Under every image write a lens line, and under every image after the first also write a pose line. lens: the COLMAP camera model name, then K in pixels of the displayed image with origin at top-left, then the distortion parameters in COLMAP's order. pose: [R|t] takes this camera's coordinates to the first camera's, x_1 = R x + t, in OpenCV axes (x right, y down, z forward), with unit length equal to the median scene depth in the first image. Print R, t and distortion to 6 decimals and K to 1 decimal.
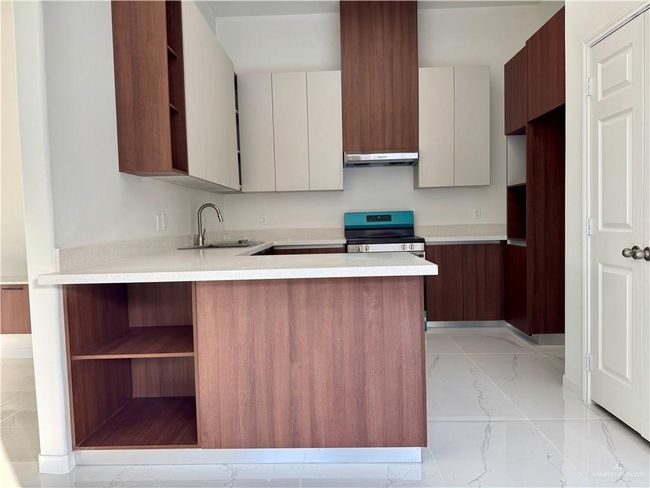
lens RADIAL K [[464.4, 0, 320.9], [0, 464.4, 244.3], [0, 0, 1]] dist [0.028616, -0.043899]
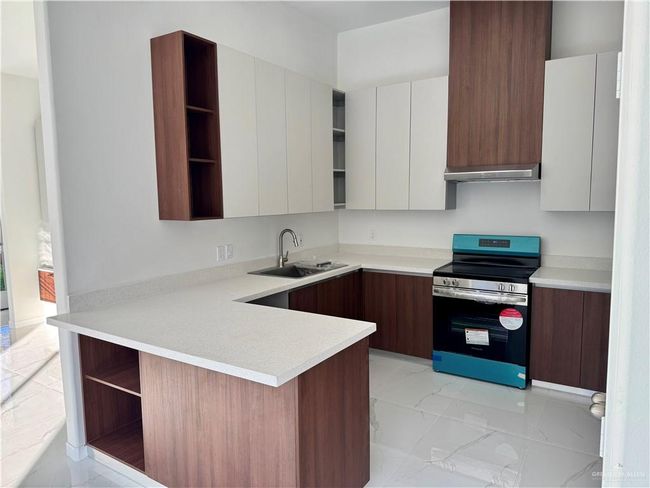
lens RADIAL K [[464.4, 0, 324.5], [0, 464.4, 237.3], [0, 0, 1]] dist [0.028616, -0.043899]
pose [[0.848347, 0.066585, -0.525237, 0.539387], [-0.035121, 0.996952, 0.069659, -0.201532], [0.528275, -0.040648, 0.848100, 0.202022]]
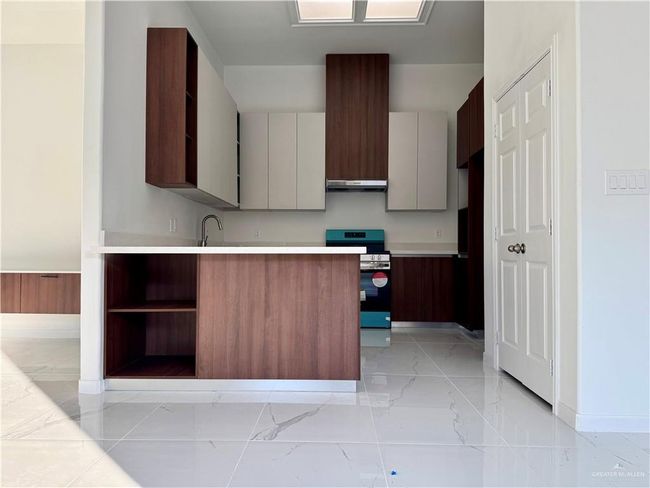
lens RADIAL K [[464.4, 0, 325.3], [0, 464.4, 247.0], [0, 0, 1]] dist [0.028616, -0.043899]
pose [[0.999547, 0.029577, 0.005570, 0.077378], [-0.029113, 0.997105, -0.070239, 0.104225], [-0.007631, 0.070045, 0.997515, -0.311451]]
